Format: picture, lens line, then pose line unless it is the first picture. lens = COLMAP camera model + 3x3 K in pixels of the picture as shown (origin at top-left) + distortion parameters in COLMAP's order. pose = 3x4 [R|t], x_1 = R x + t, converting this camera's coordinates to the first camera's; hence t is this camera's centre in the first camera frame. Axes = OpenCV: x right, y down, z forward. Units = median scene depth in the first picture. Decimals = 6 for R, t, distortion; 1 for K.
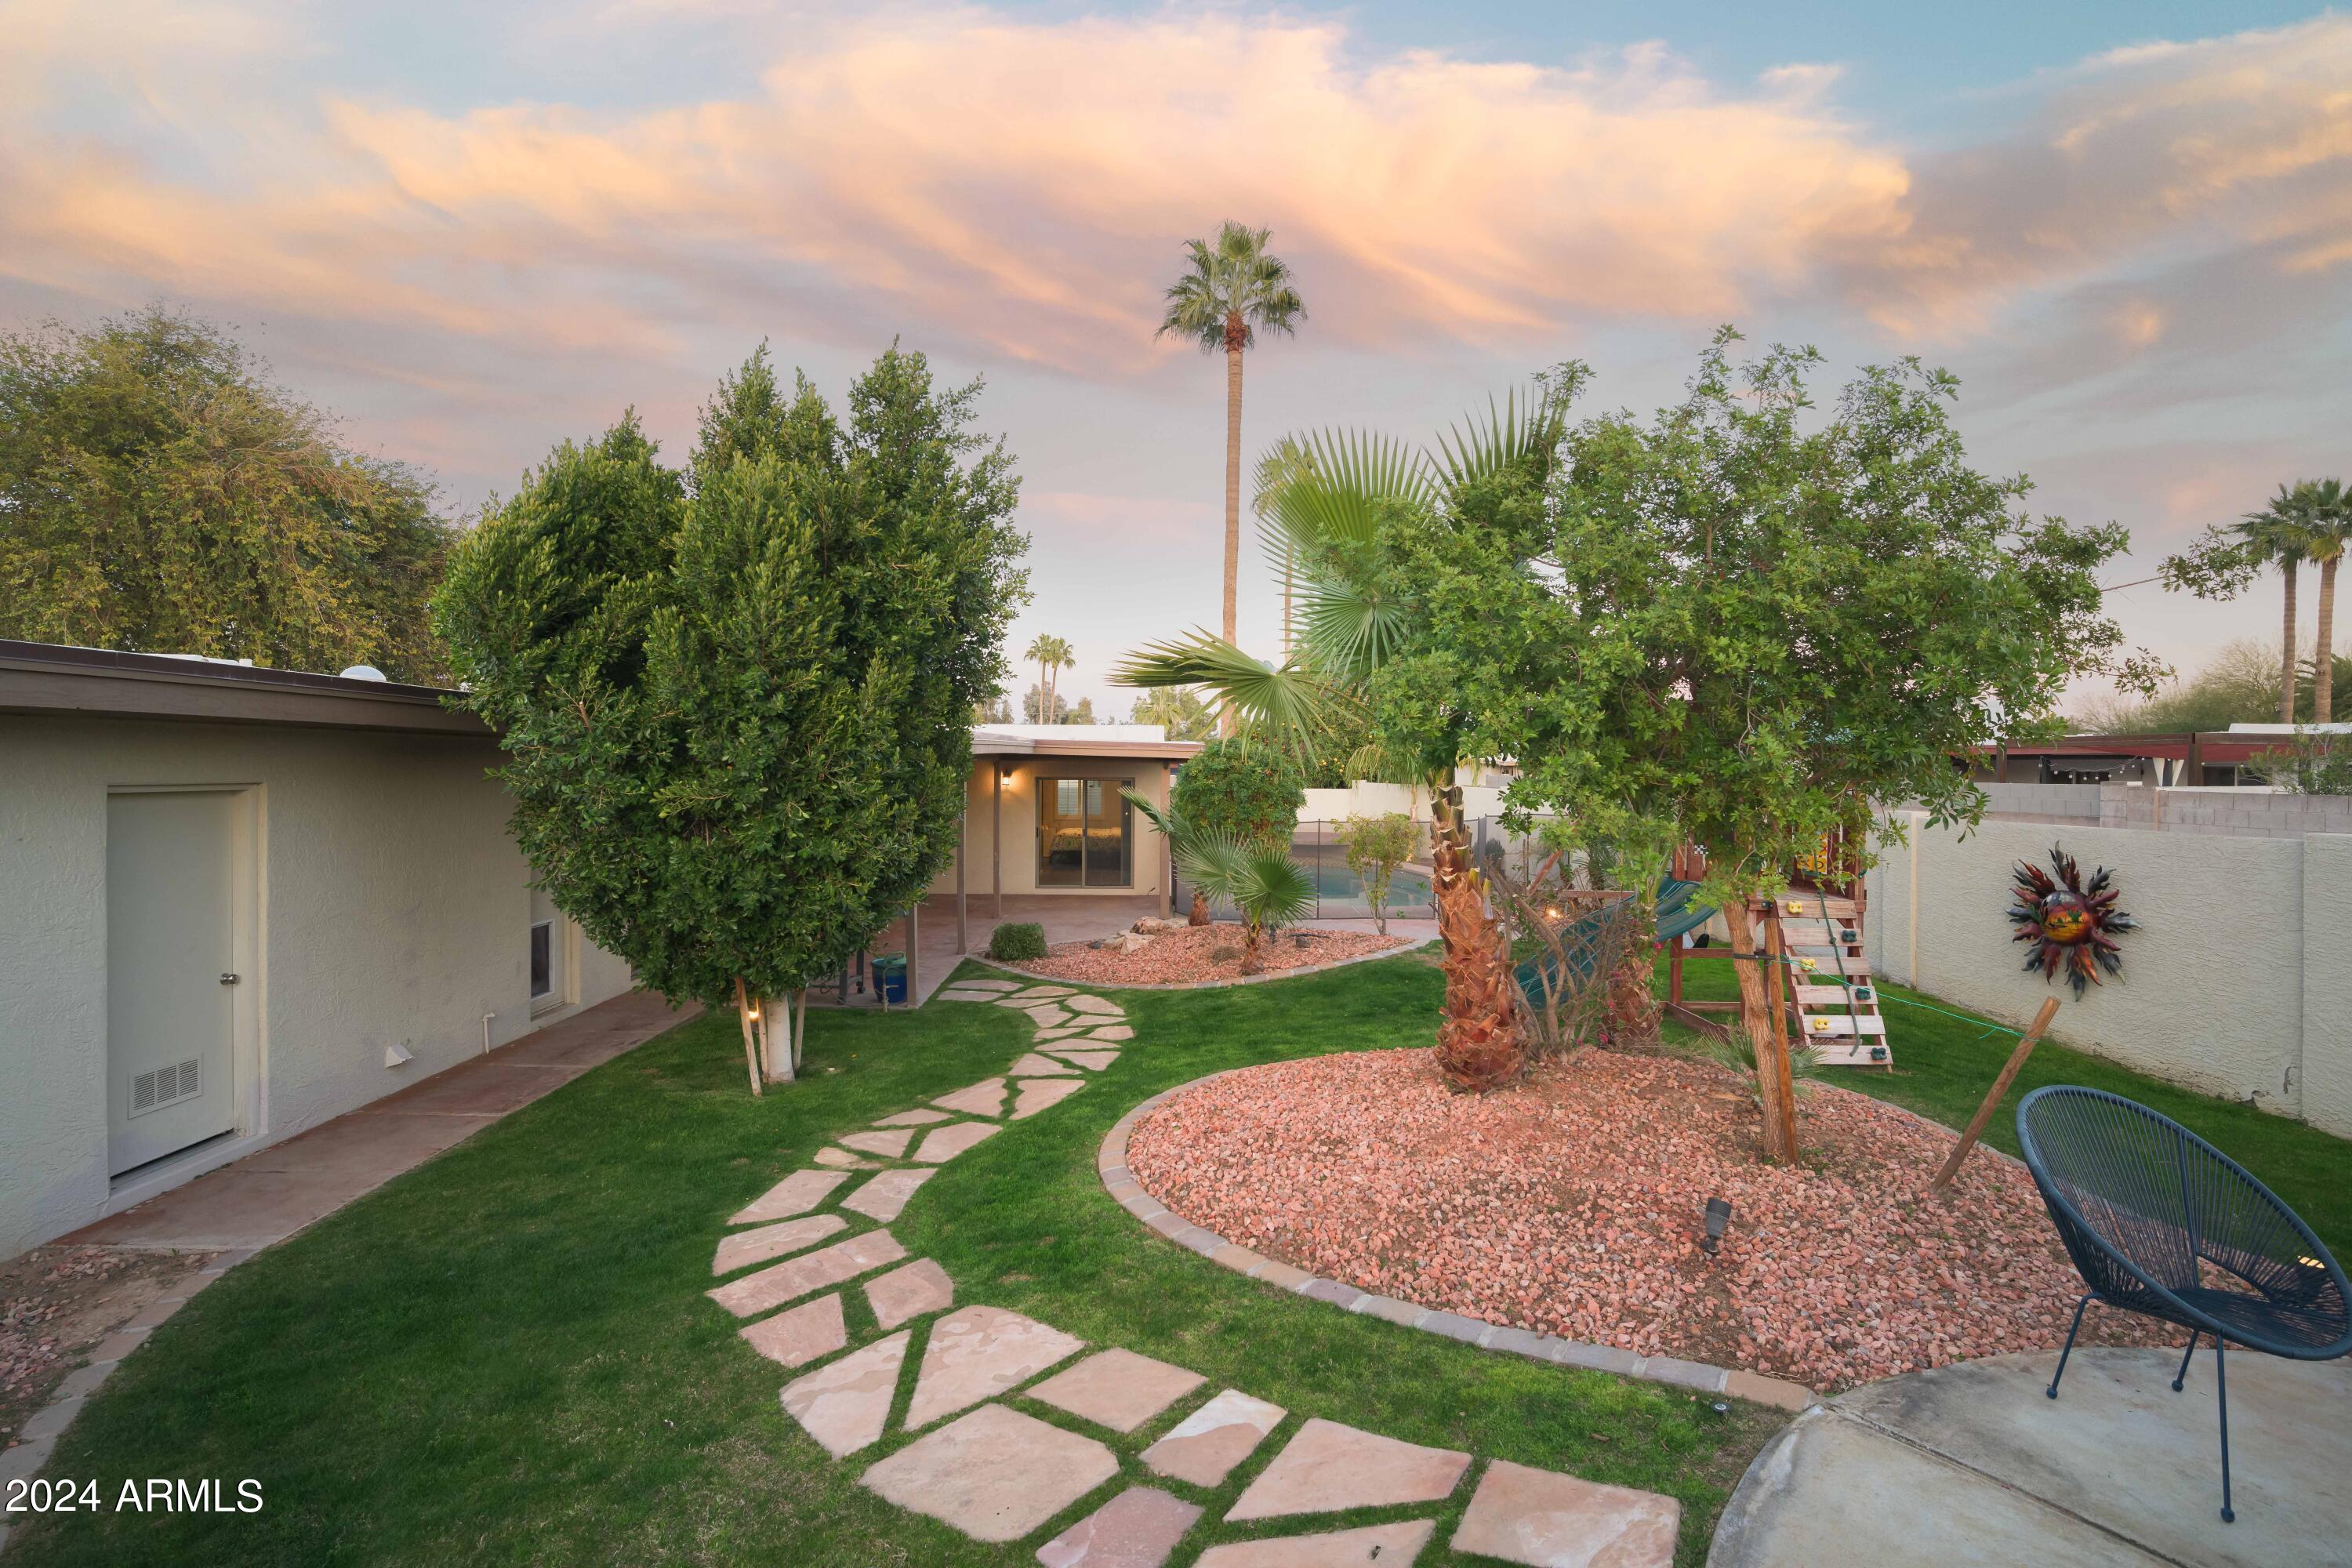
lens RADIAL K [[1155.1, 0, 1182.1], [0, 1155.1, 782.3], [0, 0, 1]] dist [-0.002379, -0.000005]
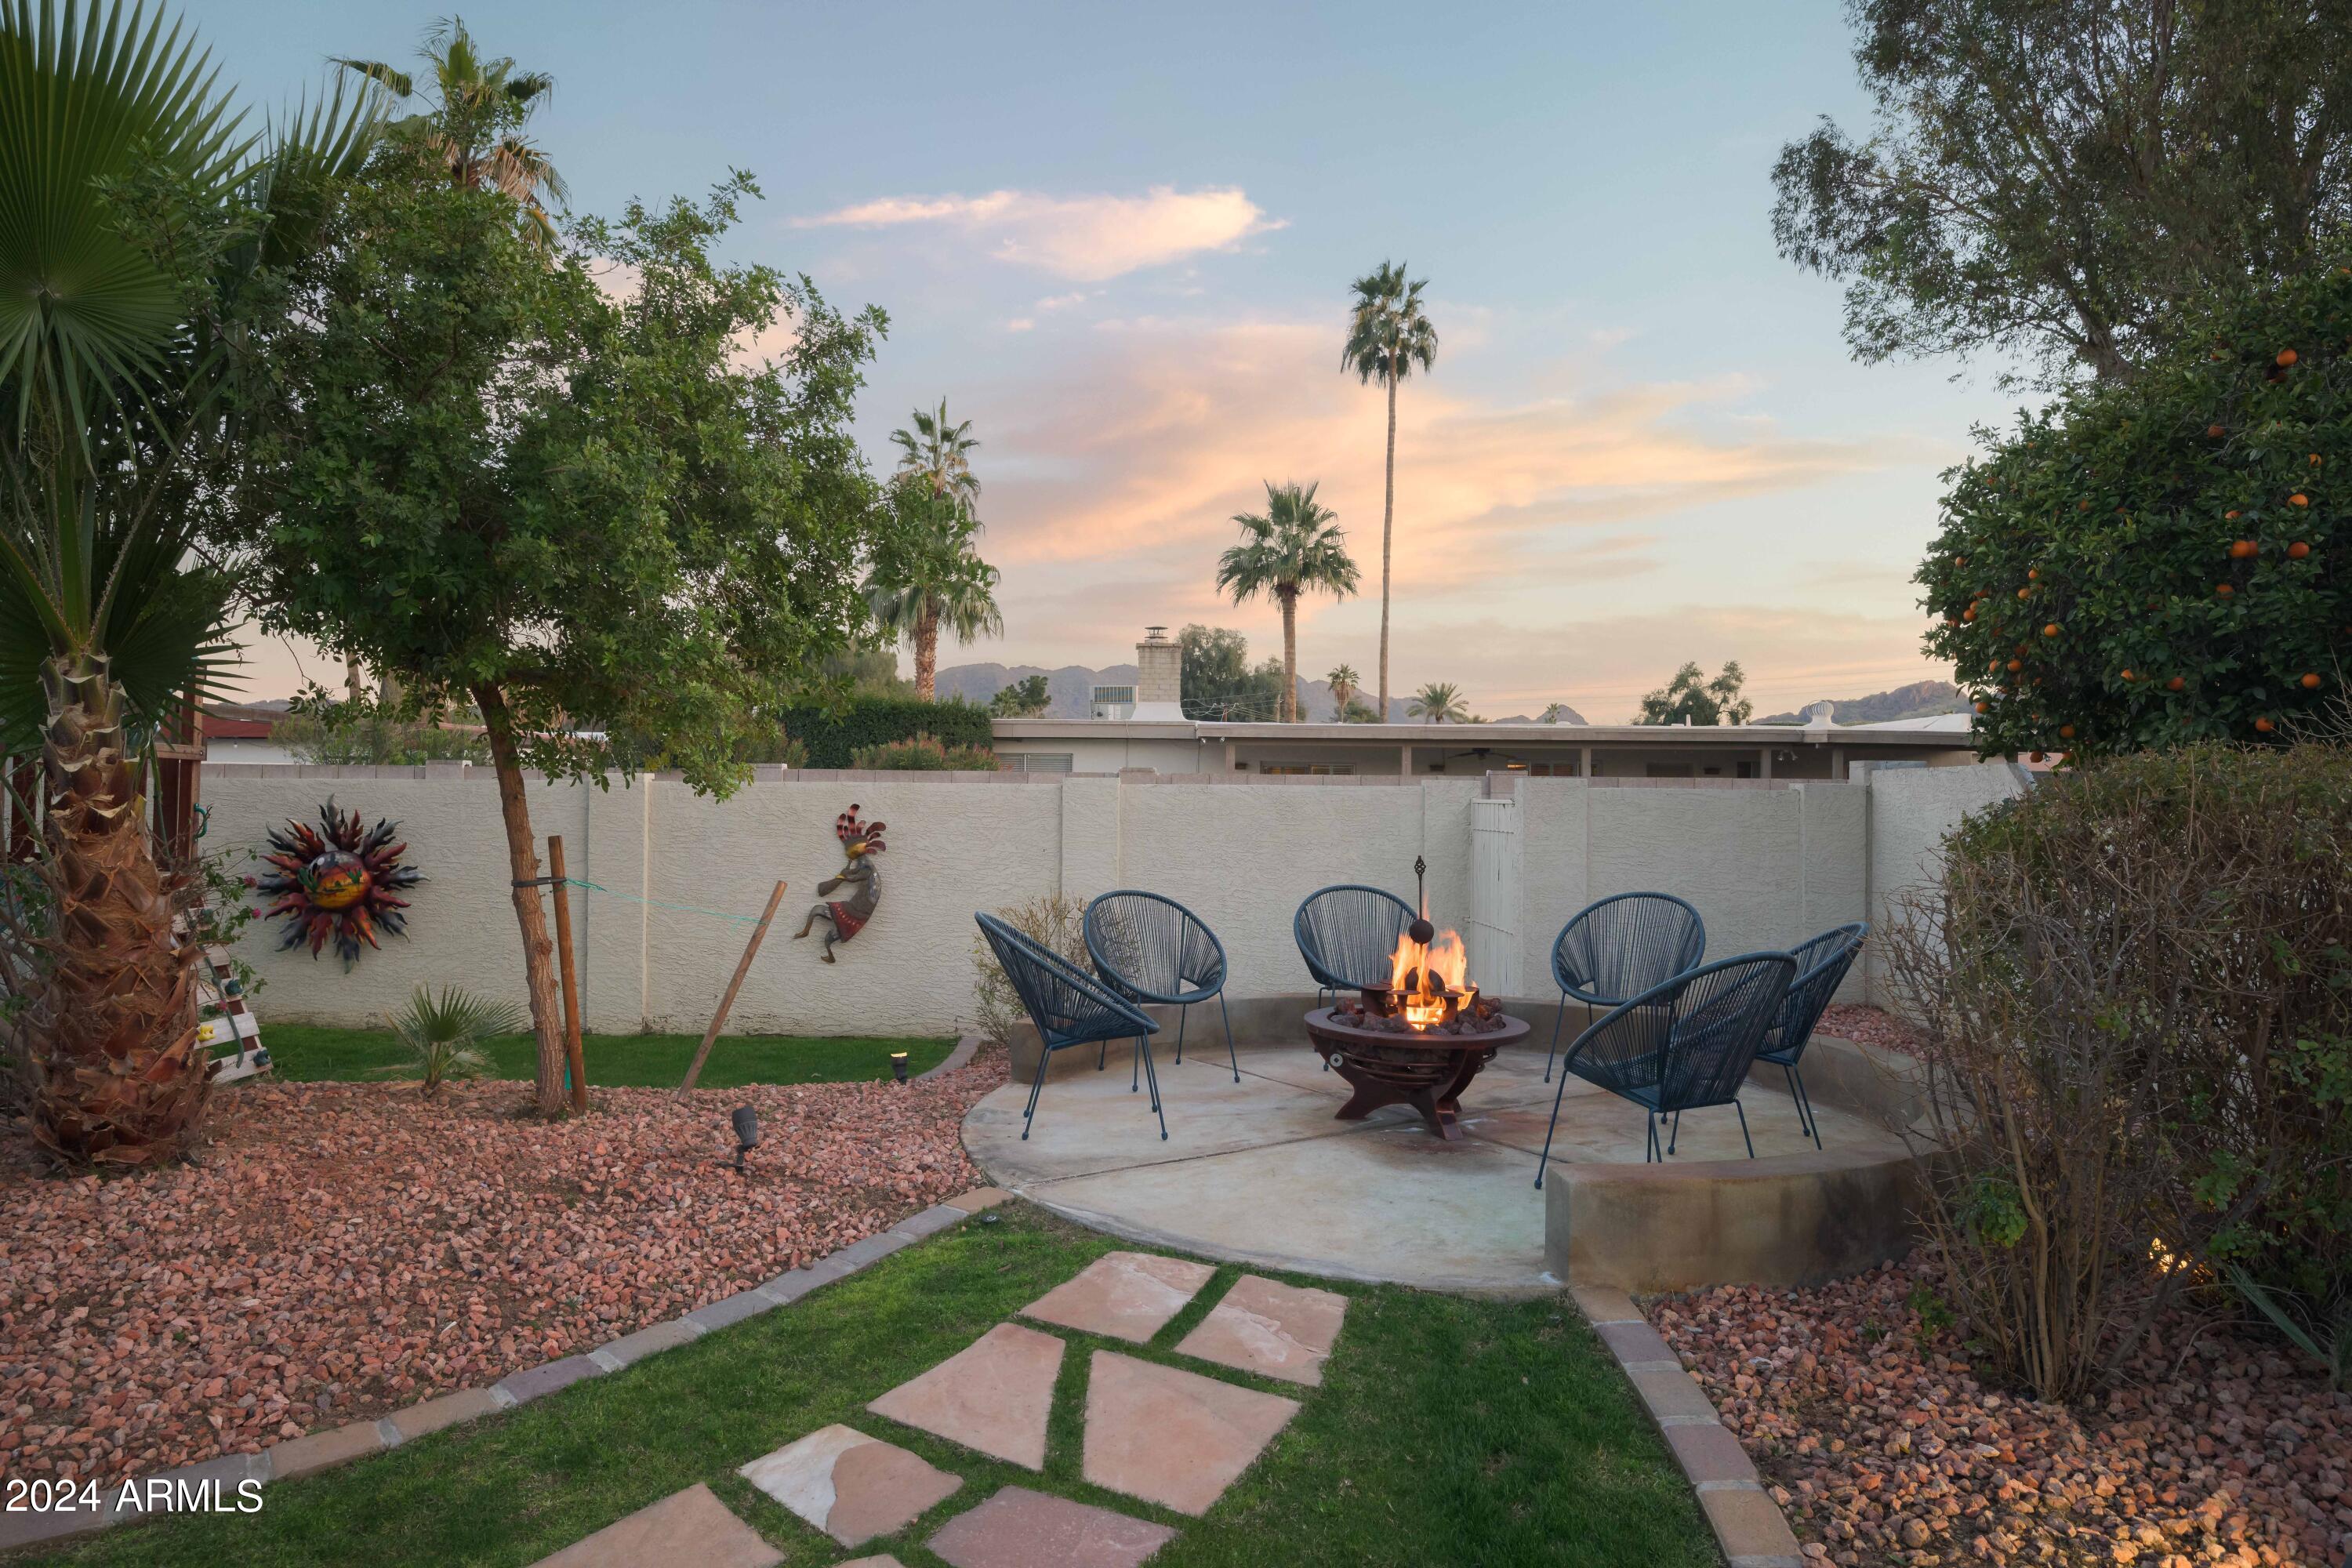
lens RADIAL K [[1523.5, 0, 1174.9], [0, 1523.5, 789.0], [0, 0, 1]] dist [0.012301, 0.001087]
pose [[-0.015583, 0.010257, 0.999826, -0.450364], [0.014819, 0.999840, -0.010026, 0.070996], [-0.999769, 0.014660, -0.015733, 0.388864]]
